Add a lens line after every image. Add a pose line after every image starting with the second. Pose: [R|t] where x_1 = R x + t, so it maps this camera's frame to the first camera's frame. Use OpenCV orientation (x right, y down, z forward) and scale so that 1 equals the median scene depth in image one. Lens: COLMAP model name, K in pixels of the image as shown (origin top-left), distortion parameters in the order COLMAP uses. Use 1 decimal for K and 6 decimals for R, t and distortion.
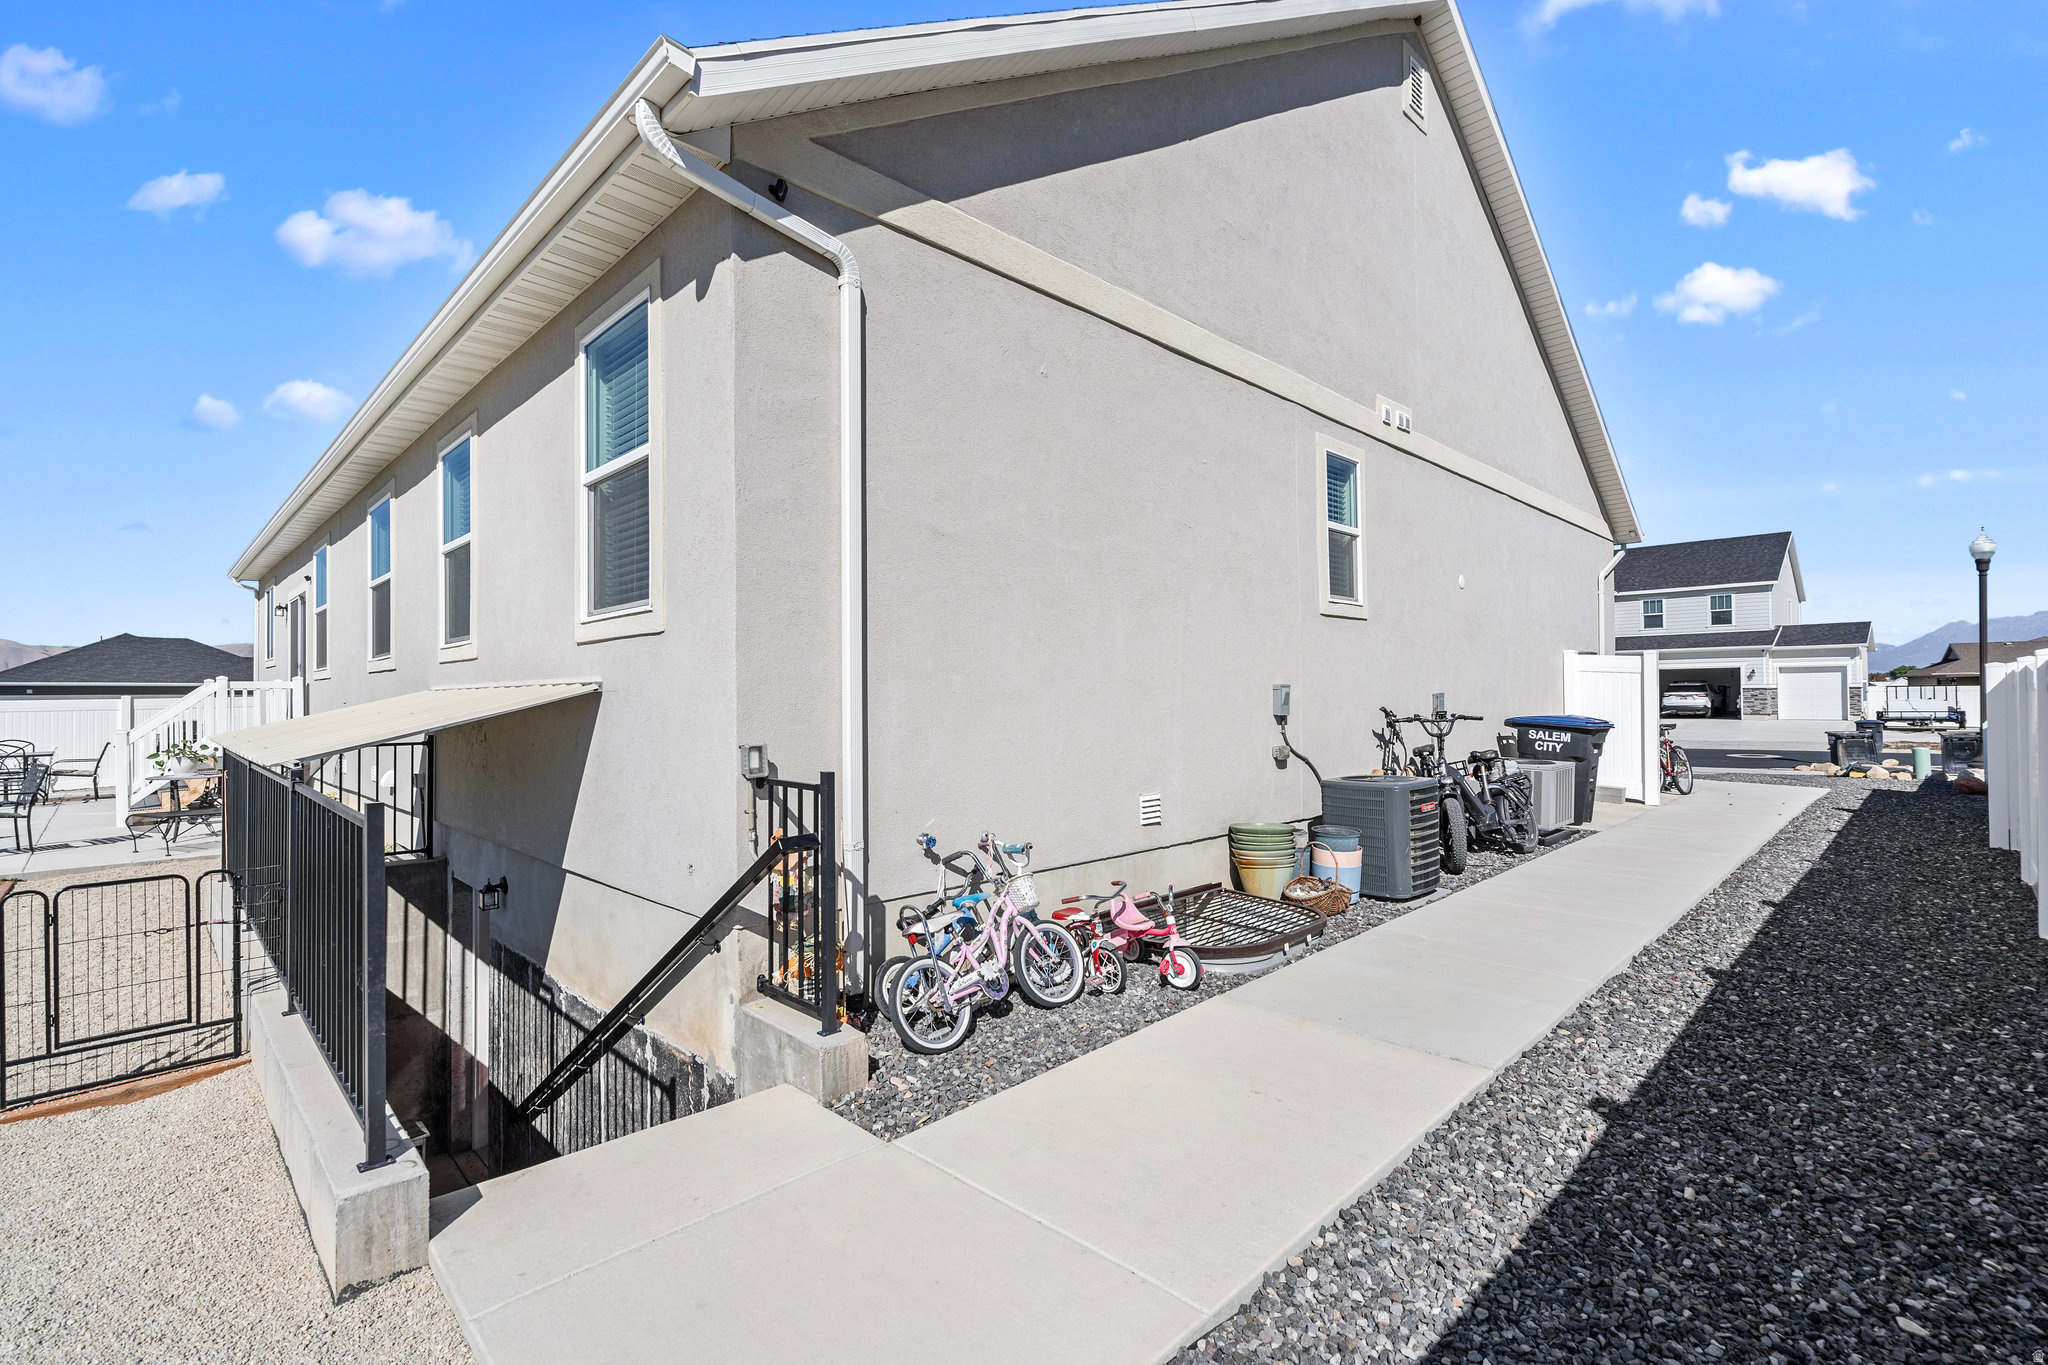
lens RADIAL K [[929.3, 0, 1018.3], [0, 929.3, 683.7], [0, 0, 1]] dist [-0.002628, 0.001013]
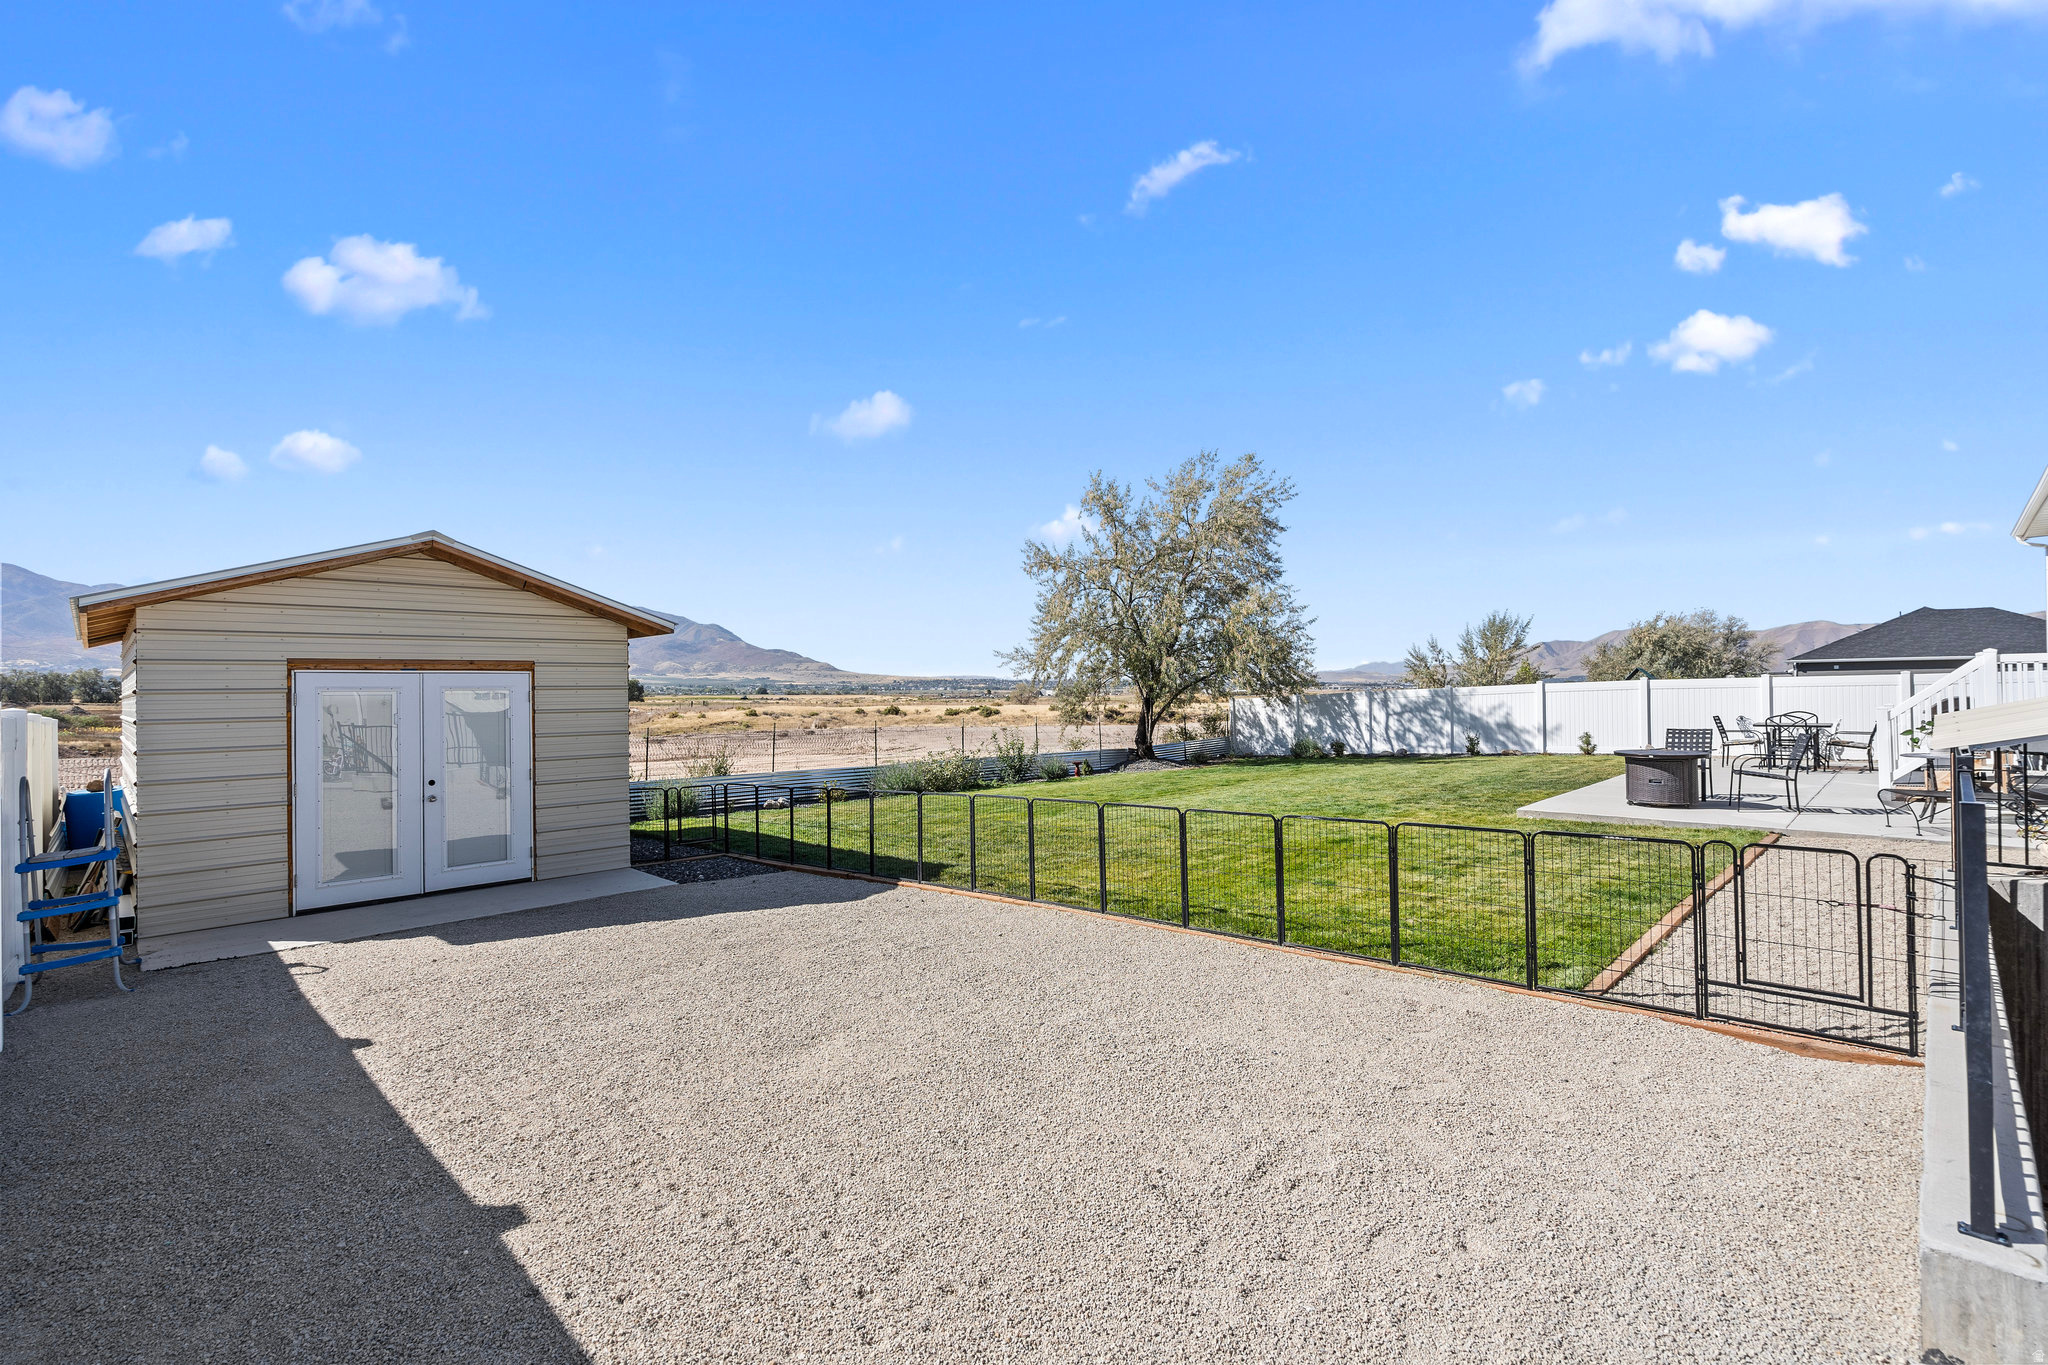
lens RADIAL K [[929.3, 0, 1018.3], [0, 929.3, 683.9], [0, 0, 1]] dist [-0.002628, 0.001013]
pose [[0.009748, 0.003053, -0.999948, 0.090252], [0.025863, 0.999660, 0.003304, -0.002703], [0.999618, -0.025894, 0.009666, 0.090223]]
